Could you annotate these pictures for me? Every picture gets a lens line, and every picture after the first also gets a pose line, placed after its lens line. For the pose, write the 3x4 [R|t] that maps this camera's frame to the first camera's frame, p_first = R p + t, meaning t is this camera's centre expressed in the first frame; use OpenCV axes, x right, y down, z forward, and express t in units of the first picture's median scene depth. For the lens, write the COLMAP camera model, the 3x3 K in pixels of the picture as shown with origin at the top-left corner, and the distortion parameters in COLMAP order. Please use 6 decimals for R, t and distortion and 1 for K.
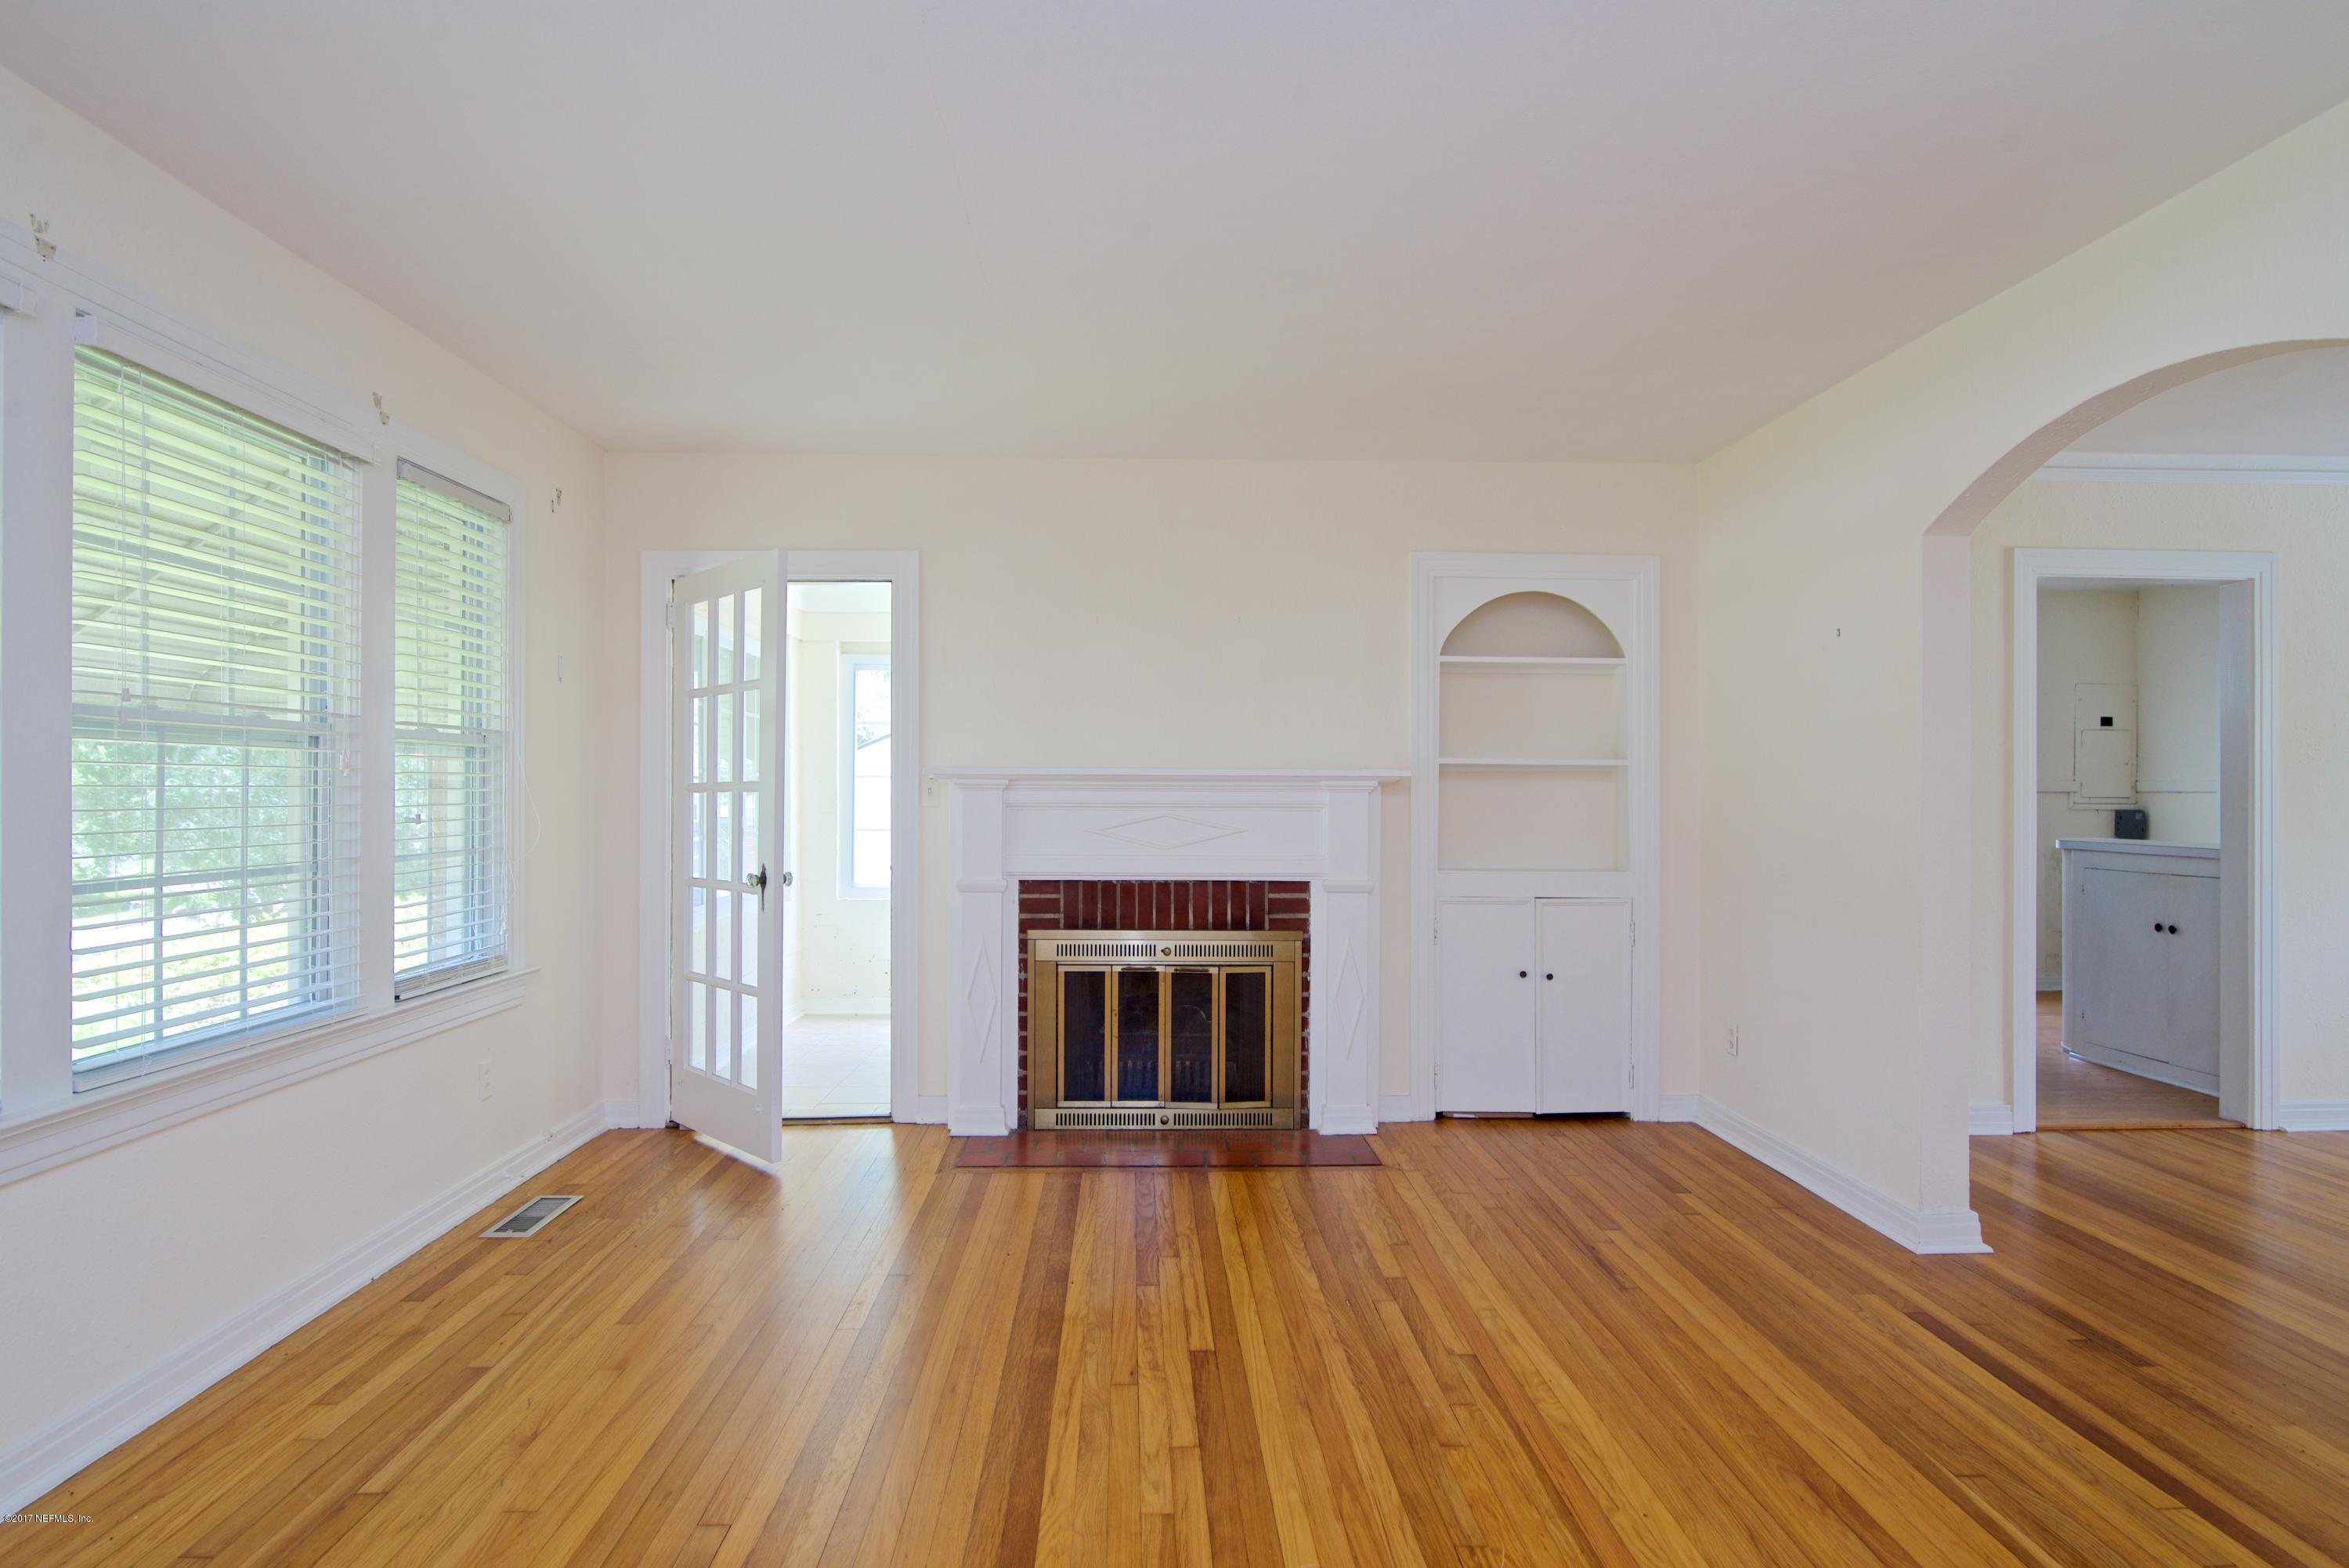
lens RADIAL K [[1271.5, 0, 1174.5], [0, 1271.5, 784.0], [0, 0, 1]] dist [-0.018516, 0.000294]
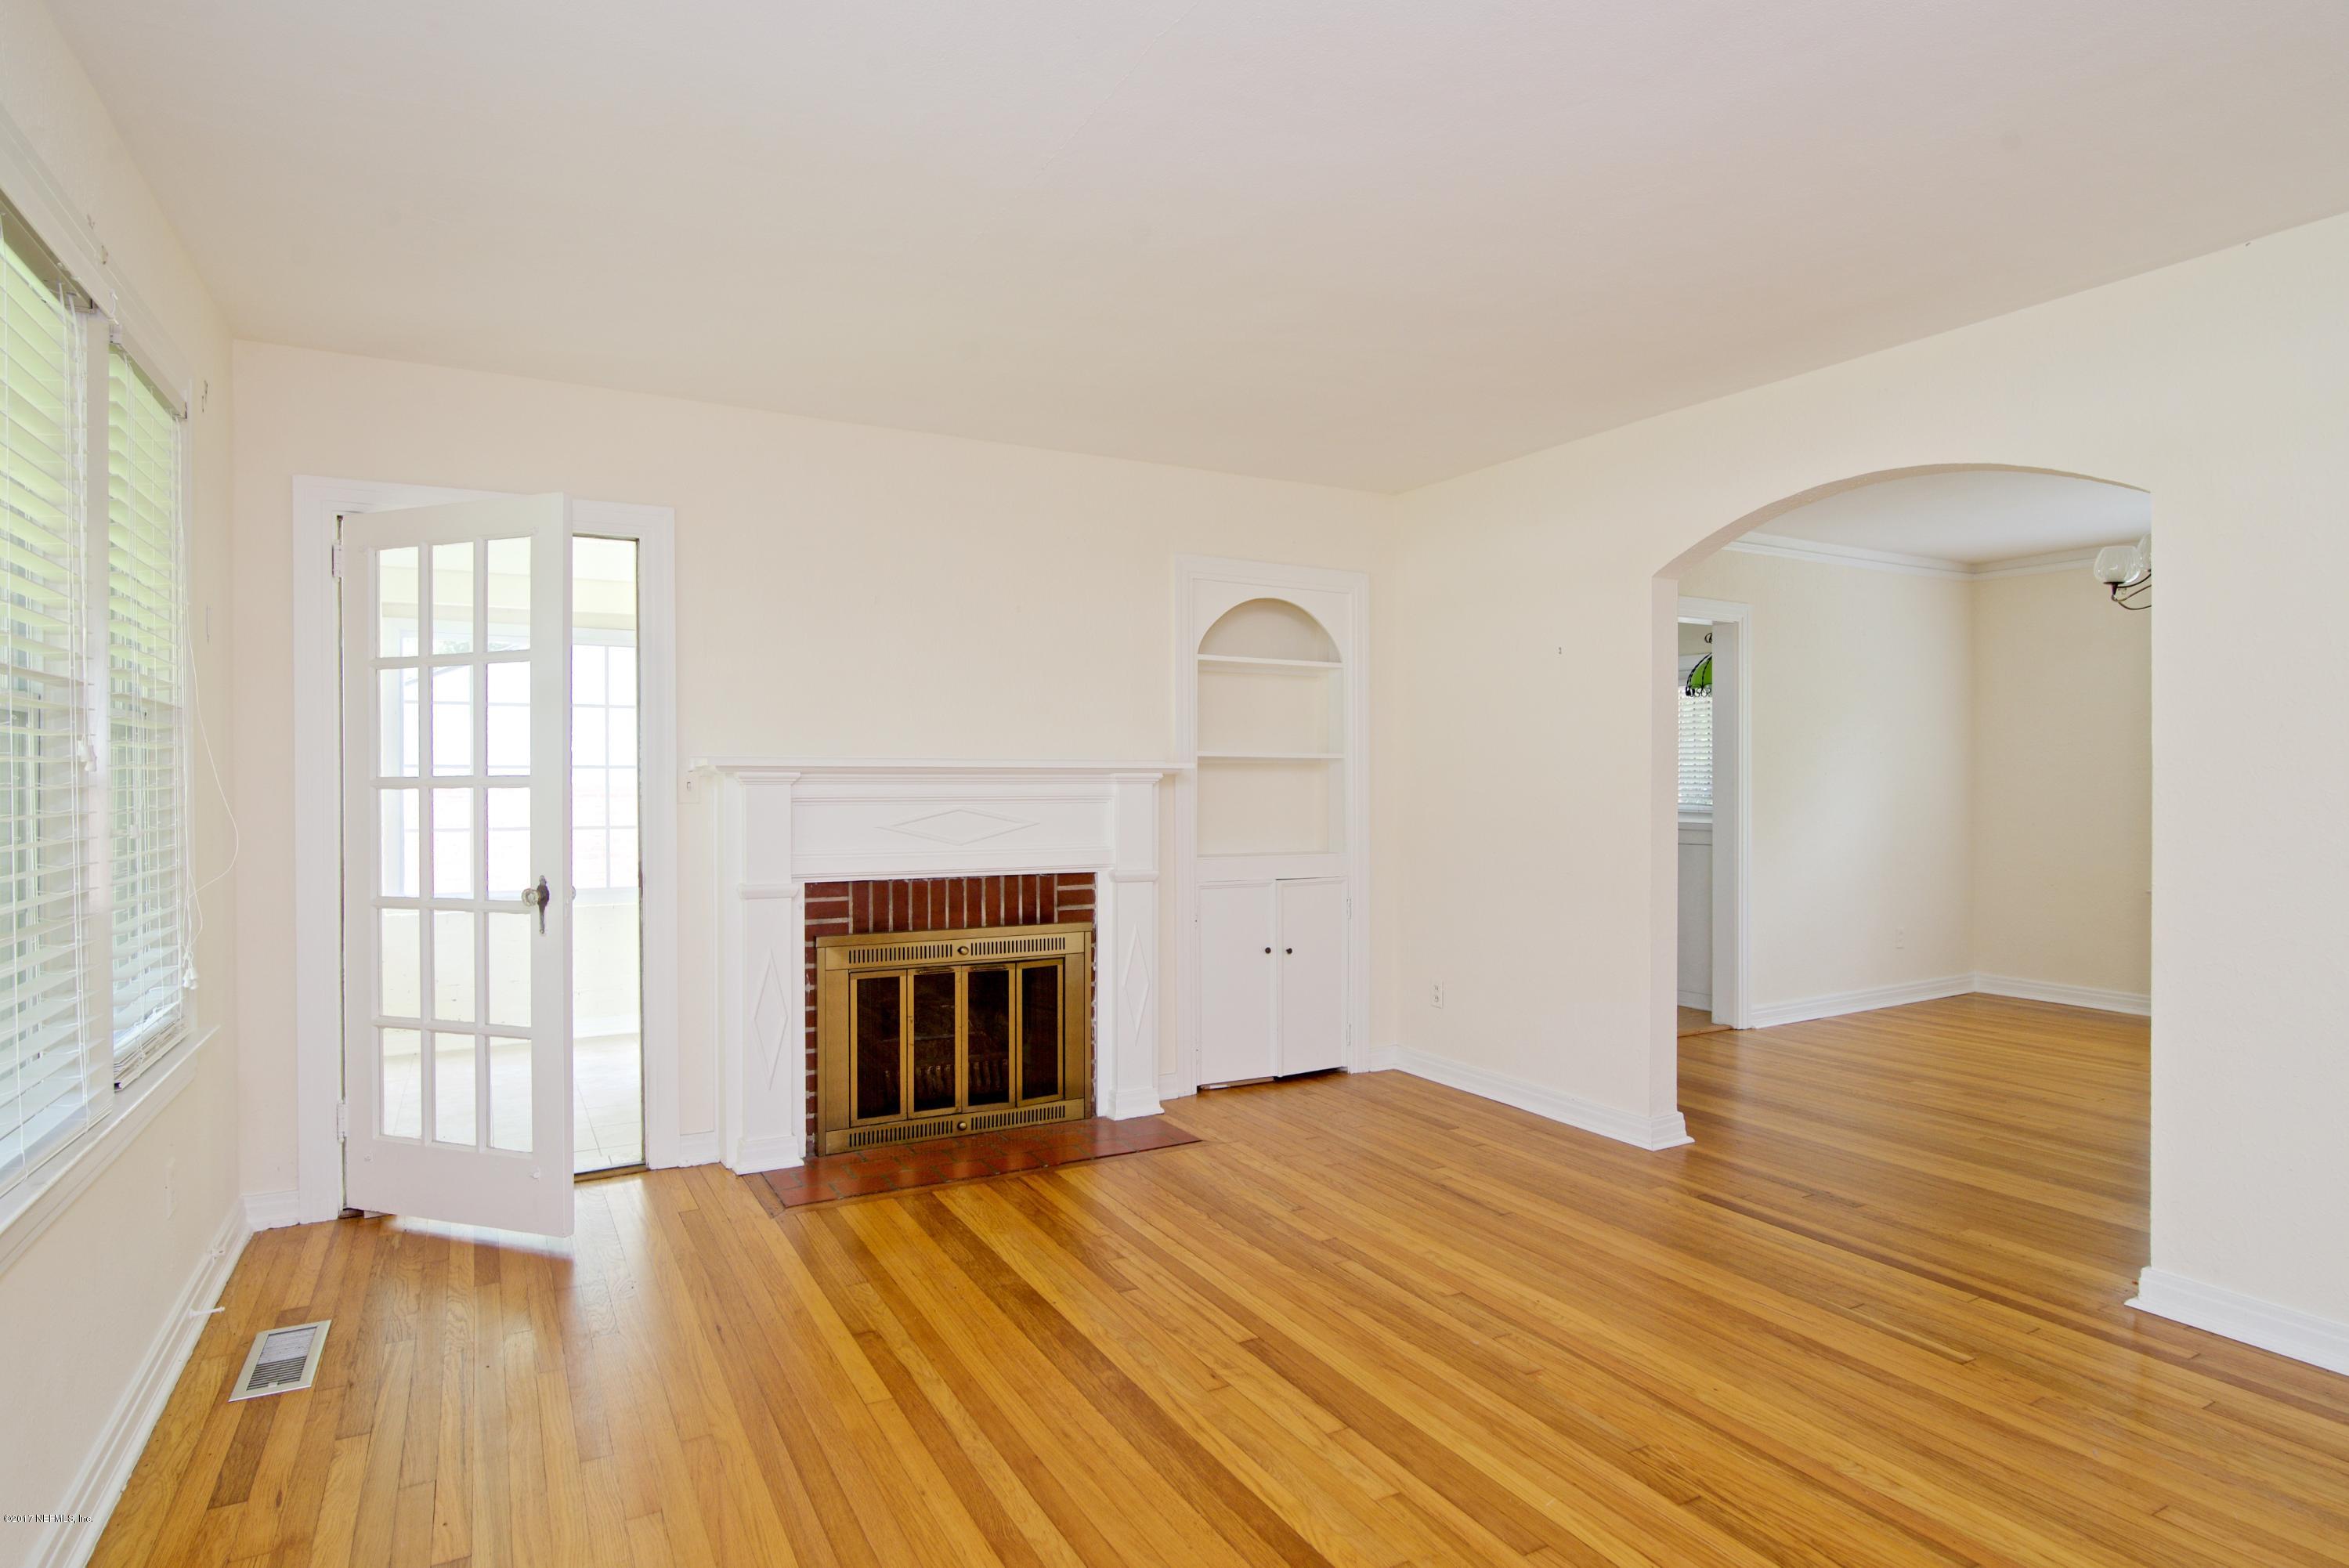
lens RADIAL K [[1244.2, 0, 1174.5], [0, 1244.2, 784.0], [0, 0, 1]] dist [-0.018185, 0.000416]
pose [[0.890359, -0.005590, 0.455226, -0.291677], [0.001232, 0.999951, 0.009870, -0.003428], [-0.455258, -0.008227, 0.890321, 0.092322]]
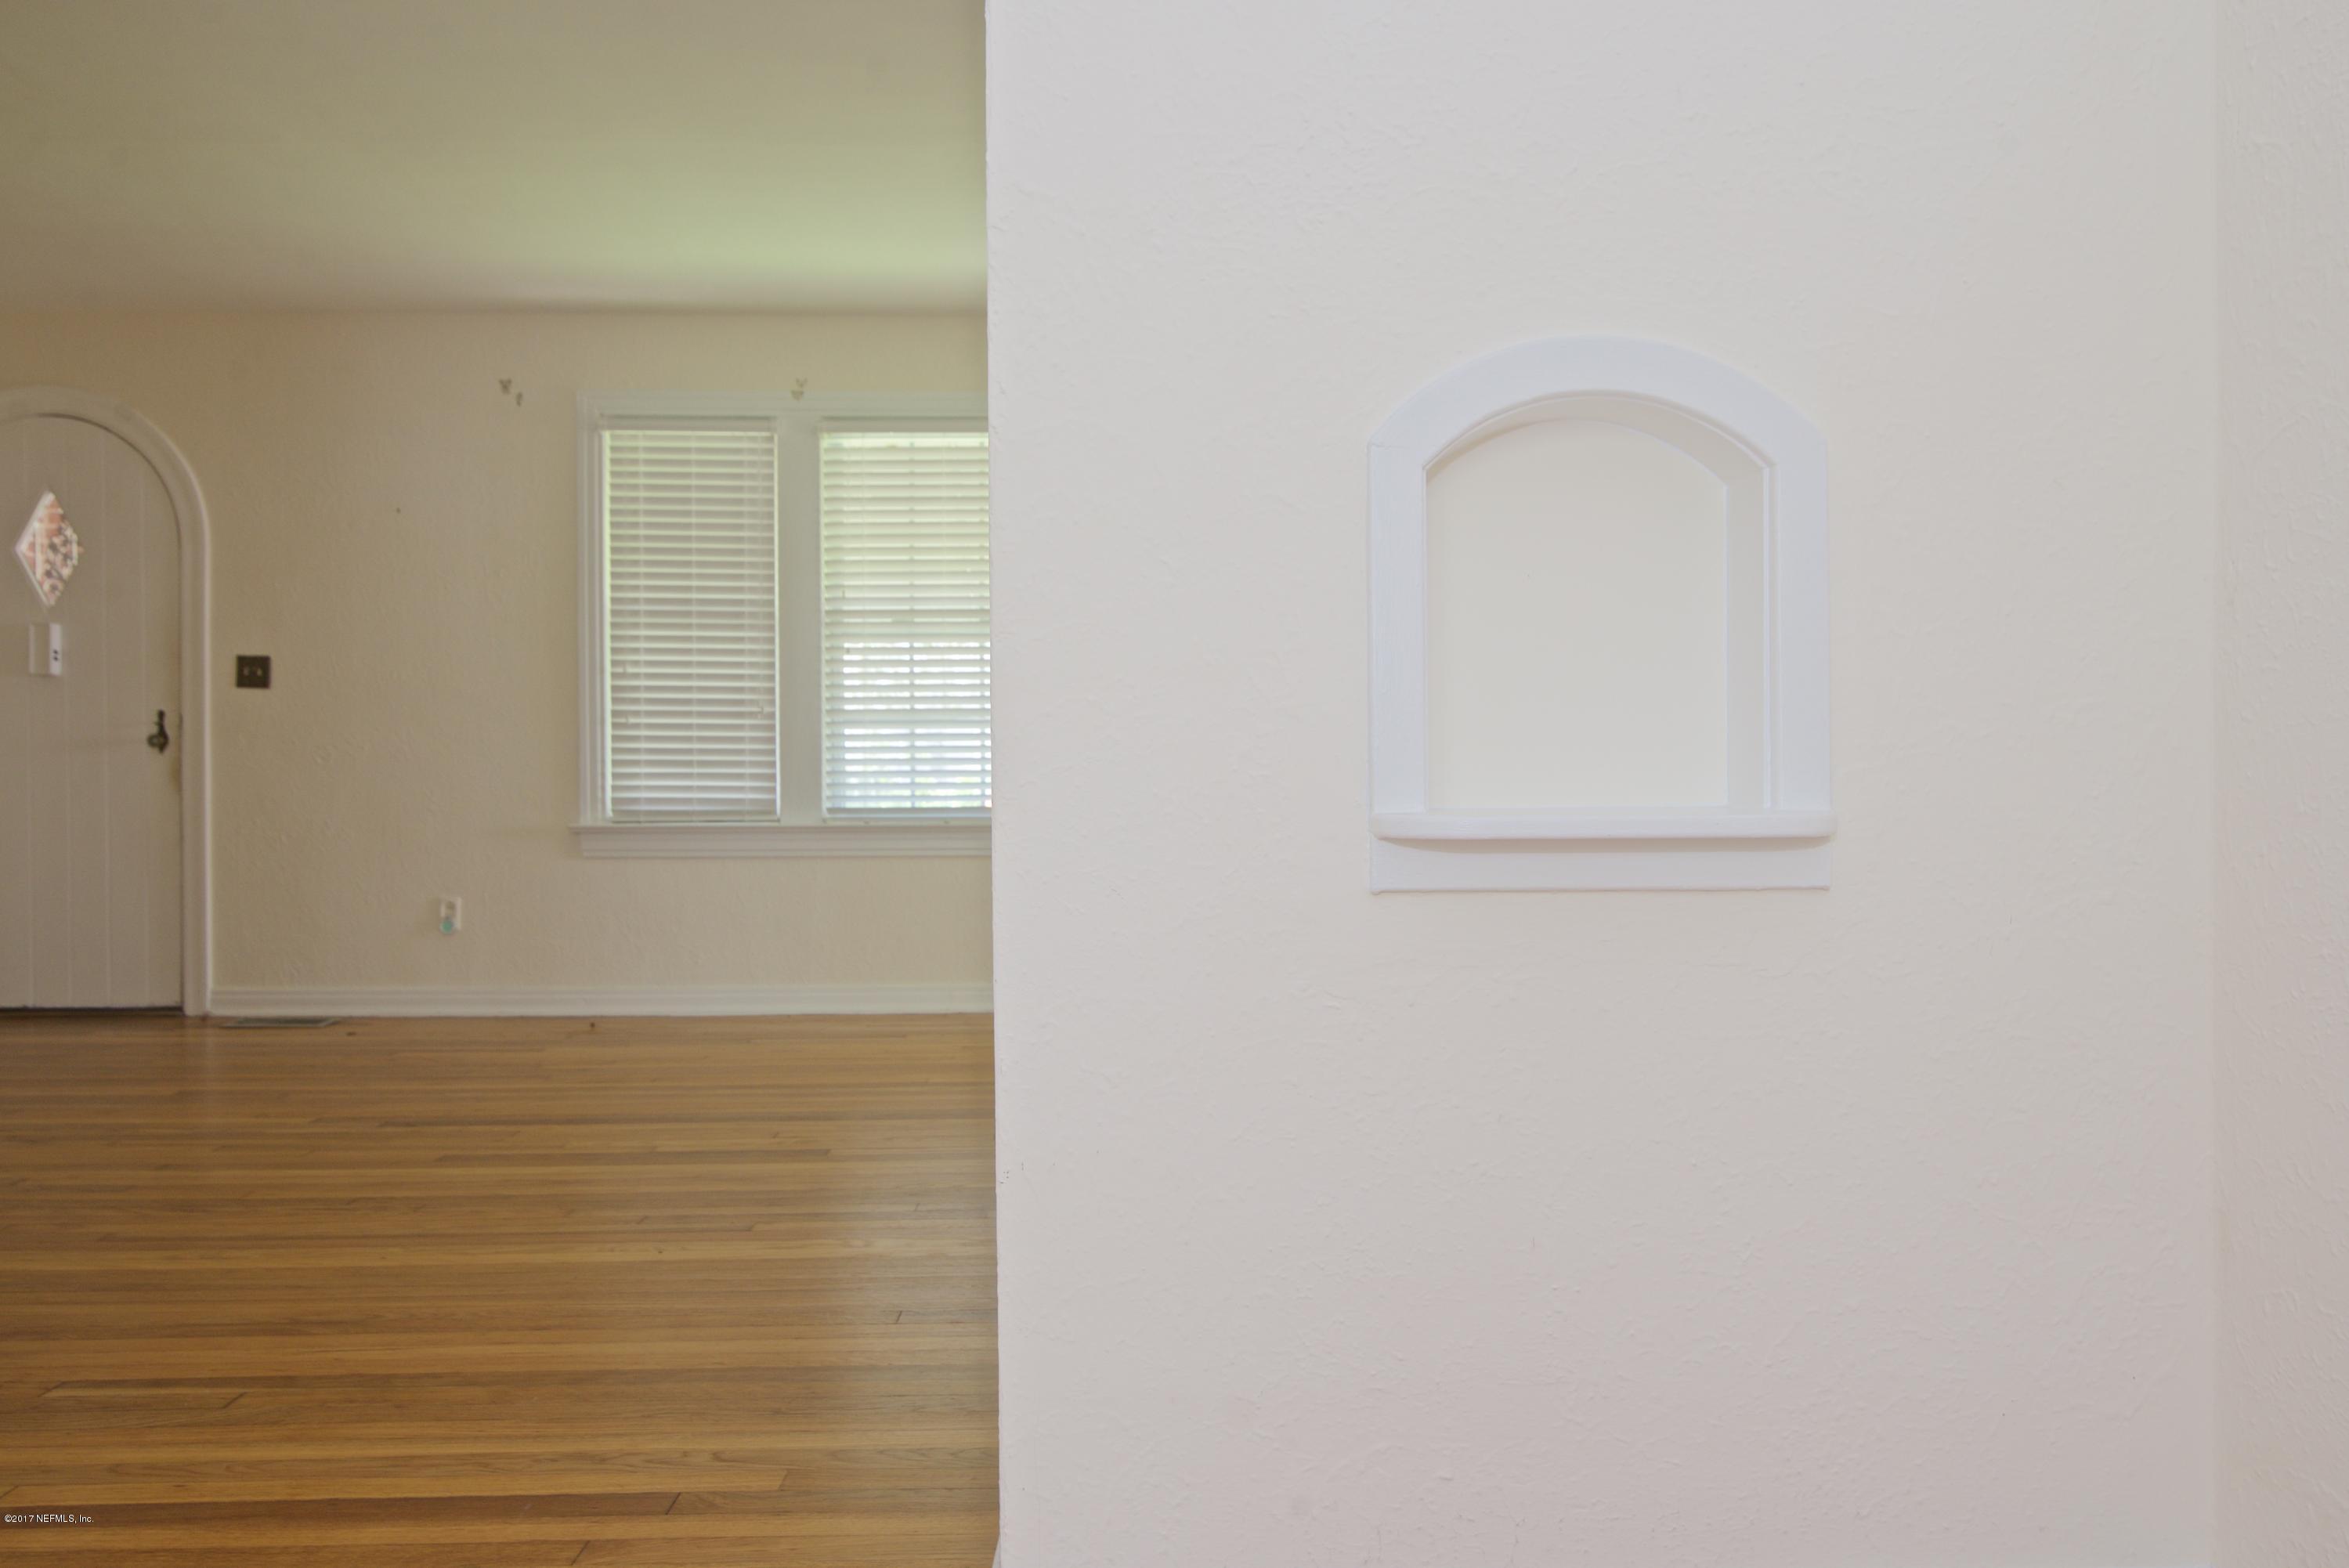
lens RADIAL K [[1647.7, 0, 1174.5], [0, 1647.7, 784.0], [0, 0, 1]] dist [-0.013399, 0.049137]
pose [[-0.025158, 0.007812, -0.999653, 0.819349], [0.009082, 0.999930, 0.007585, 0.085757], [0.999642, -0.008888, -0.025228, 0.805368]]
